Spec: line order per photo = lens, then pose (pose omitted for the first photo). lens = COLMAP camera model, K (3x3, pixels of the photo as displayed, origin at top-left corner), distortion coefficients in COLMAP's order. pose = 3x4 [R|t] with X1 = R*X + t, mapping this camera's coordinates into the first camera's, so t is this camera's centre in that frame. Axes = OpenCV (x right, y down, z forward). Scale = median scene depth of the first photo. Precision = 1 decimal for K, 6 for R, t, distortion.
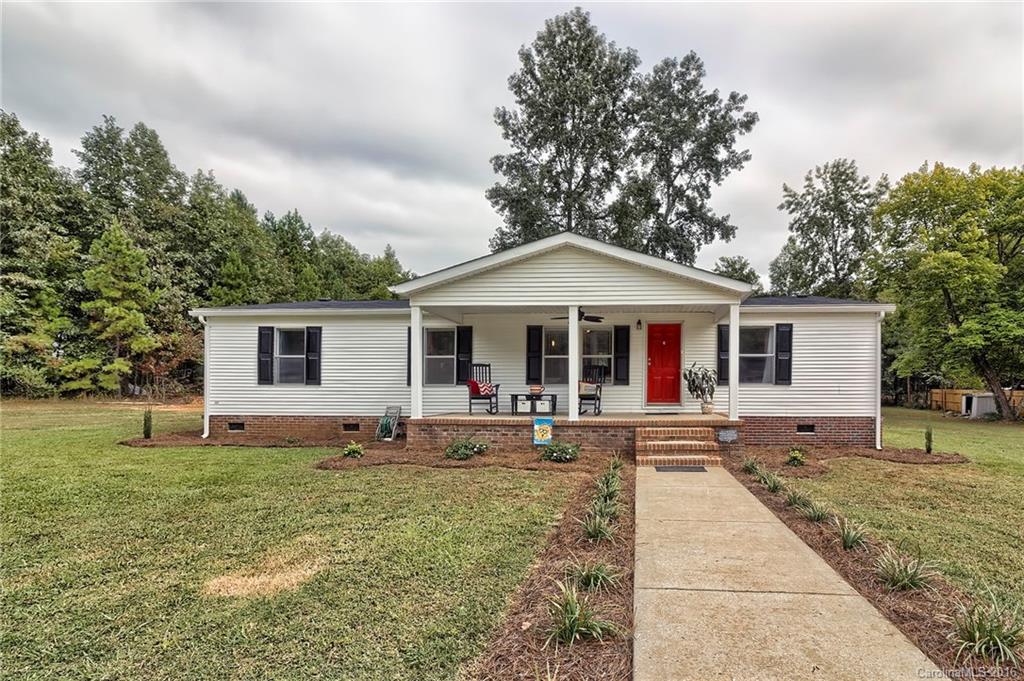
lens RADIAL K [[506.6, 0, 513.2], [0, 506.6, 378.7], [0, 0, 1]] dist [0.002473, 0.000400]
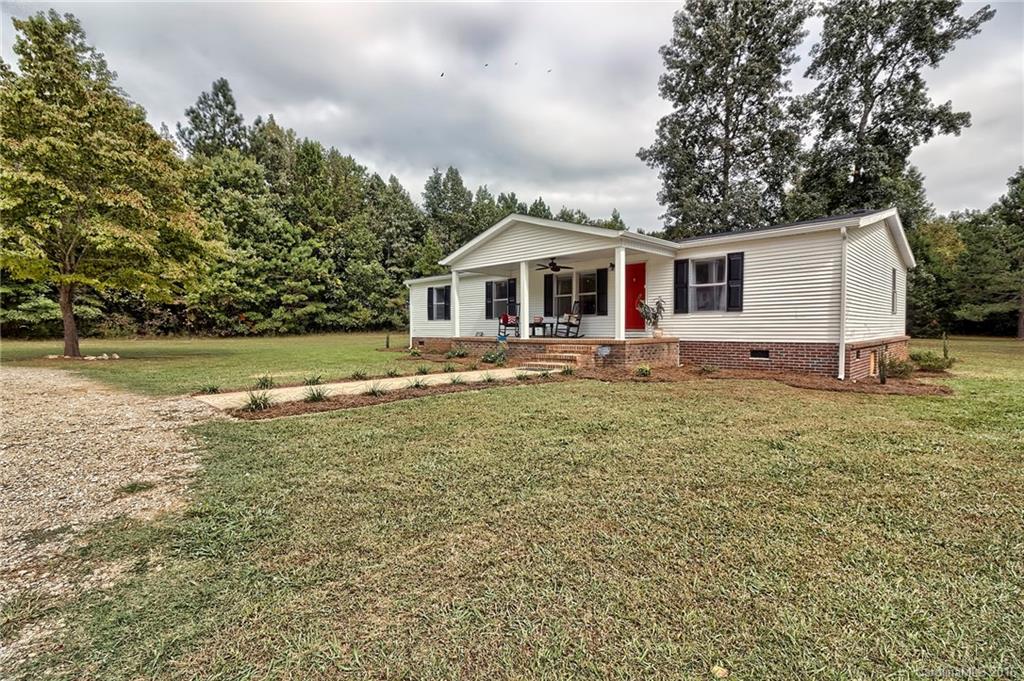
lens RADIAL K [[475.2, 0, 512.0], [0, 475.2, 339.9], [0, 0, 1]] dist [0.002178, -0.000667]
pose [[0.733355, 0.010600, -0.679763, 0.793197], [0.012216, 0.999512, 0.028765, 0.033865], [0.679736, -0.029398, 0.732867, -0.032824]]
